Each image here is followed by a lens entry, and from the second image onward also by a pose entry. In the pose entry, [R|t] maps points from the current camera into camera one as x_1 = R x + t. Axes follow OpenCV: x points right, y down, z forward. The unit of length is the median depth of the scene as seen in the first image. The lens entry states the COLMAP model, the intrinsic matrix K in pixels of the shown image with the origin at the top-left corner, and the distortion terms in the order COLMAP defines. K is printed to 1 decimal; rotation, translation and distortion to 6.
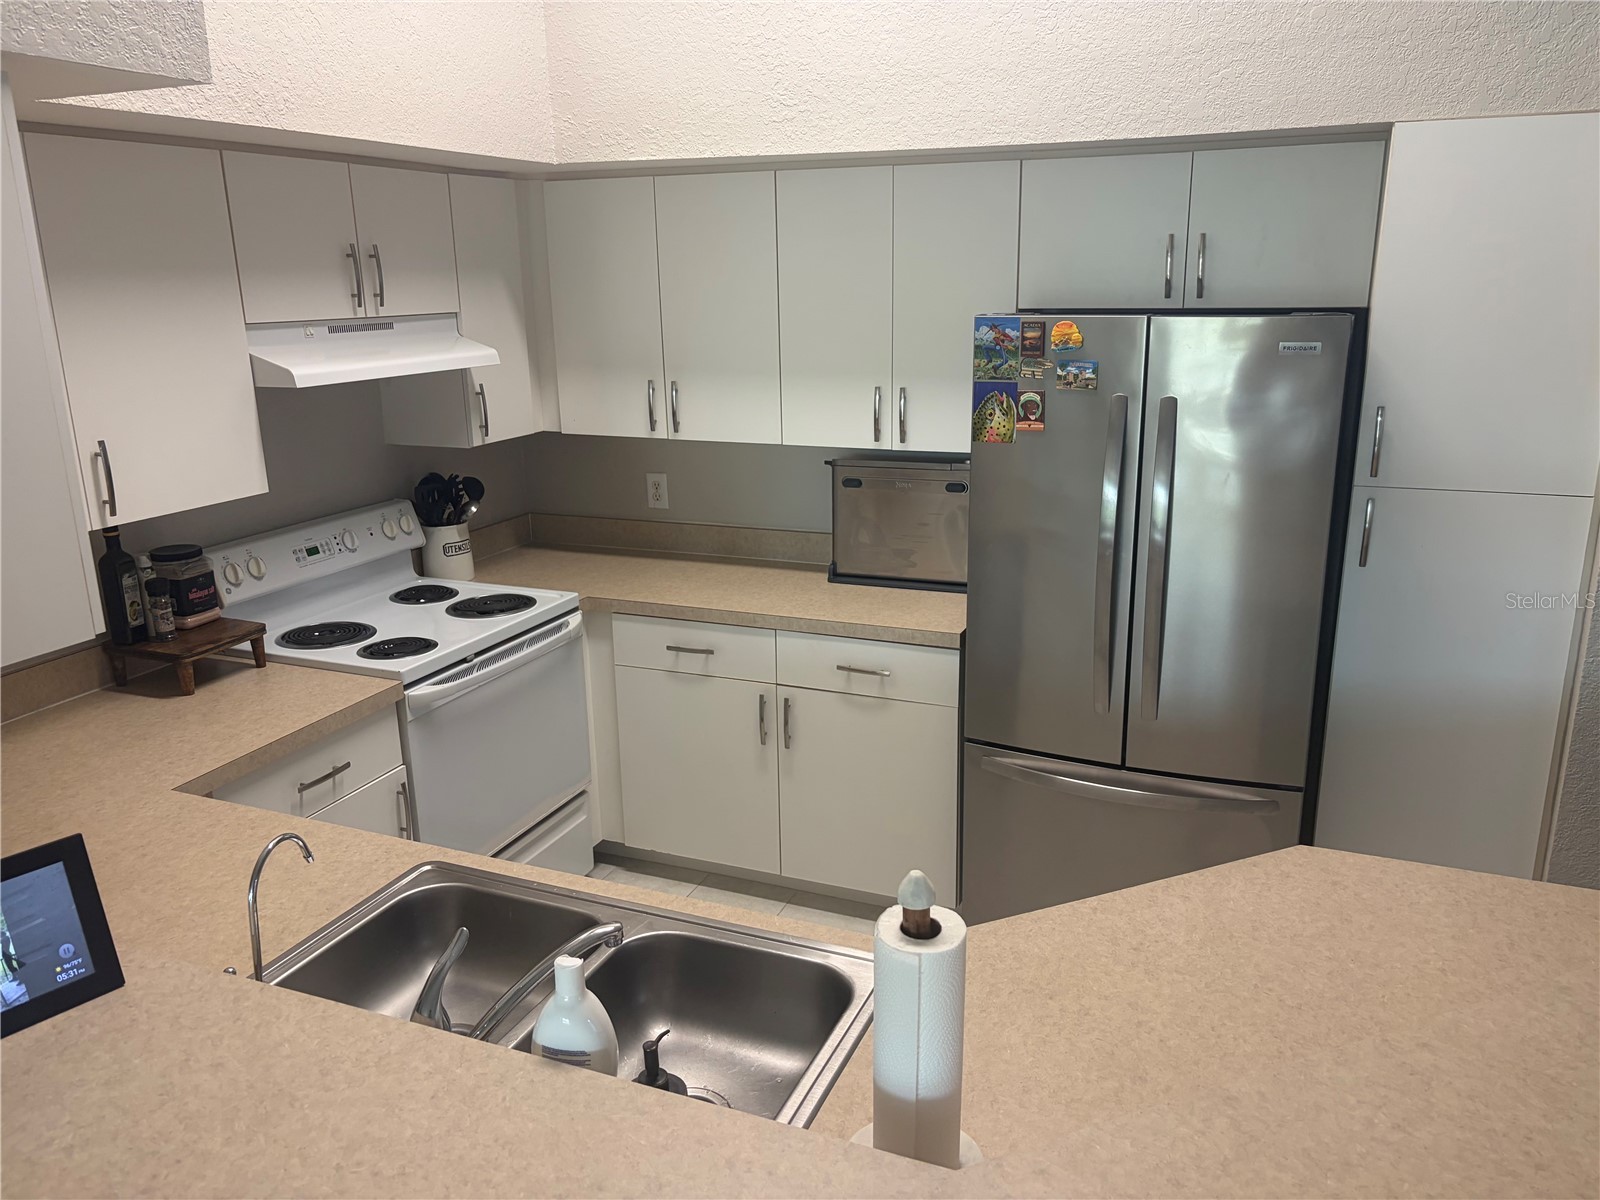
lens RADIAL K [[1221.8, 0, 800.0], [0, 1221.8, 600.0], [0, 0, 1]] dist [0.059710, 0.001600]
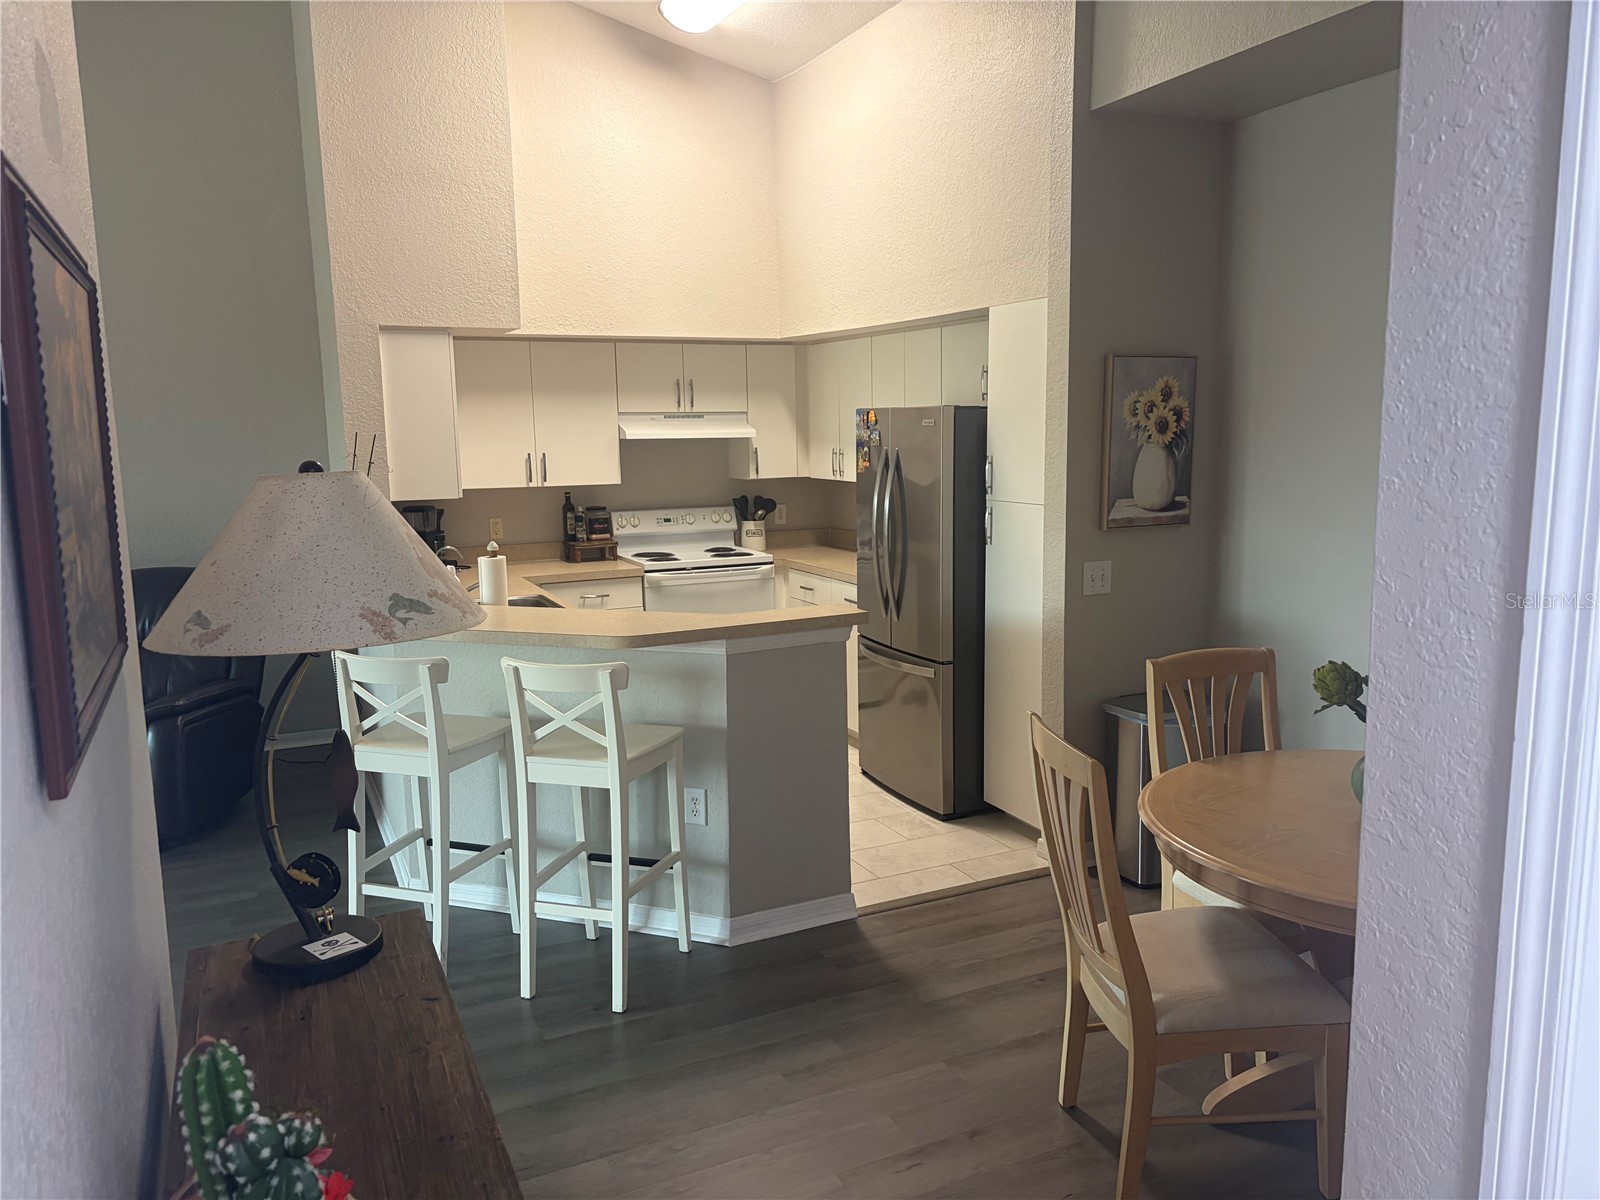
lens RADIAL K [[1212.5, 0, 841.3], [0, 1212.5, 640.6], [0, 0, 1]] dist [0.089409, -0.001750]
pose [[0.757085, 0.122716, -0.641688, 1.338468], [-0.170726, 0.985233, -0.013014, 0.156858], [0.630615, 0.119406, 0.766855, -0.449549]]
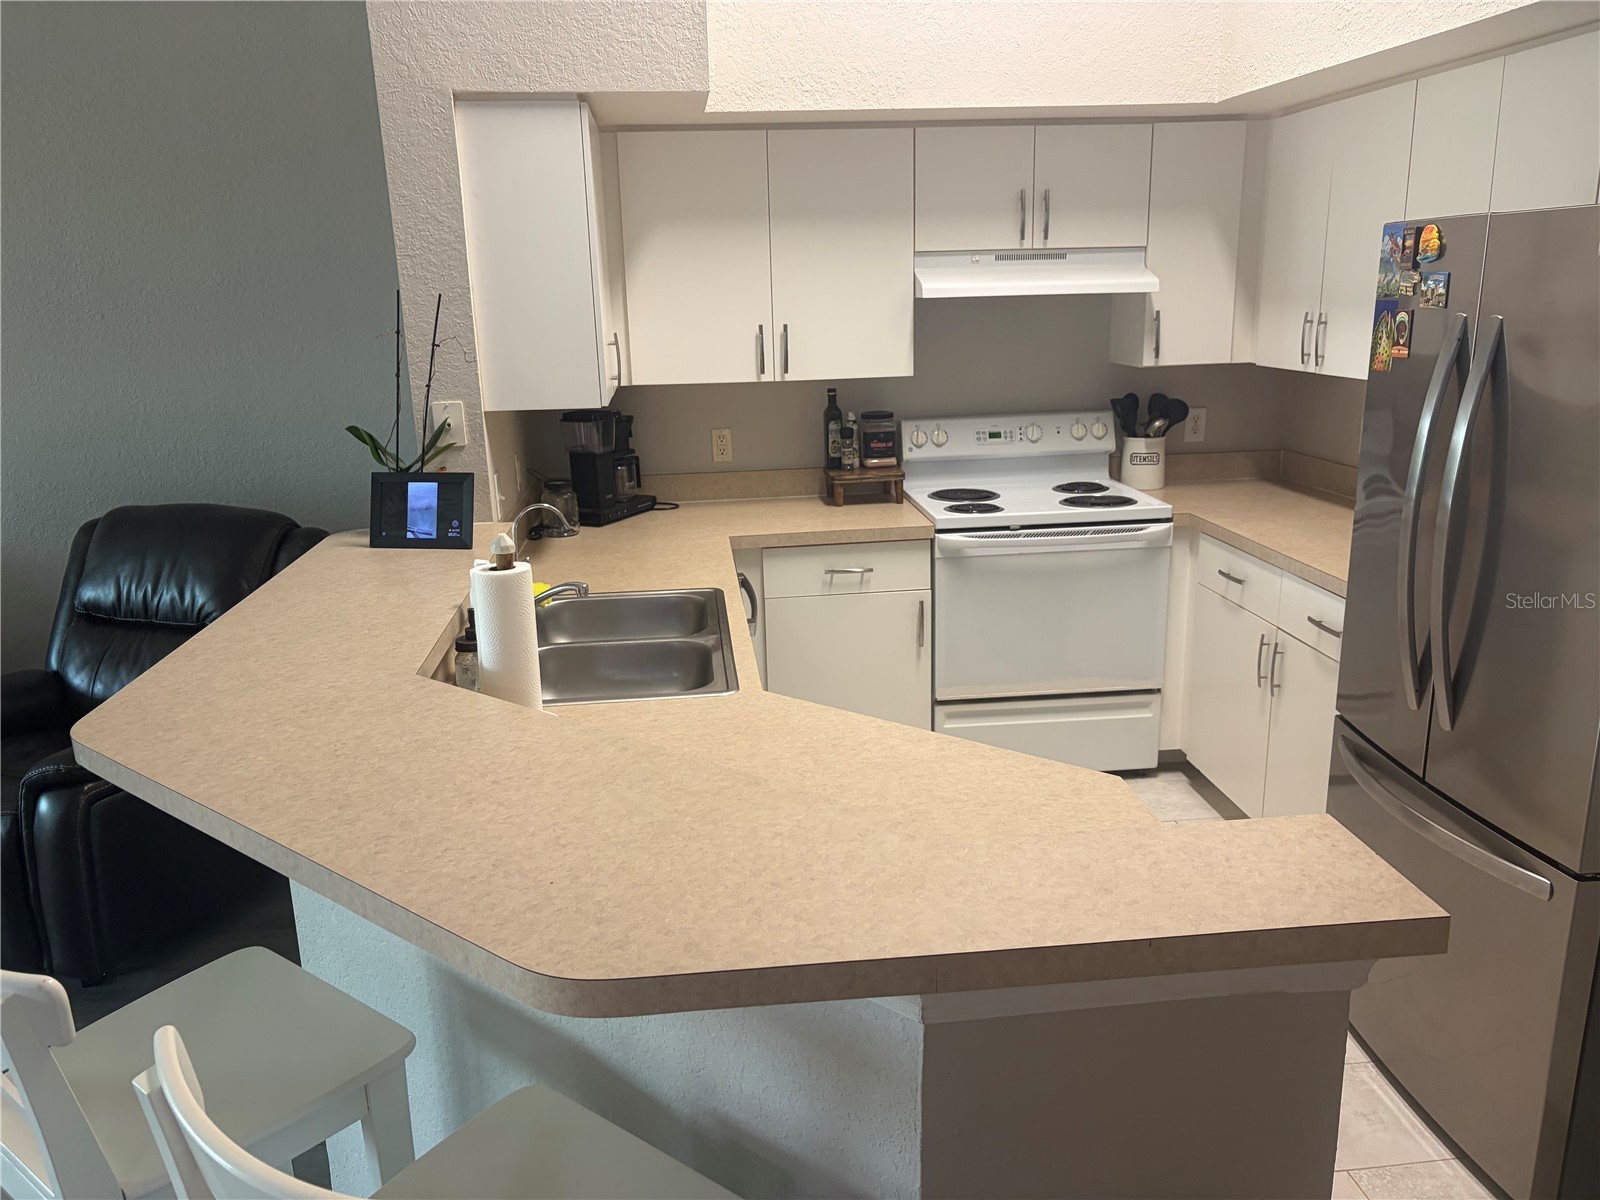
lens RADIAL K [[1228.5, 0, 803.0], [0, 1228.5, 619.6], [0, 0, 1]] dist [0.024919, -0.037405]
pose [[0.476534, 0.234185, -0.847392, 0.704519], [-0.211574, 0.966090, 0.148009, -0.001263], [0.853318, 0.108755, 0.509922, 0.212995]]
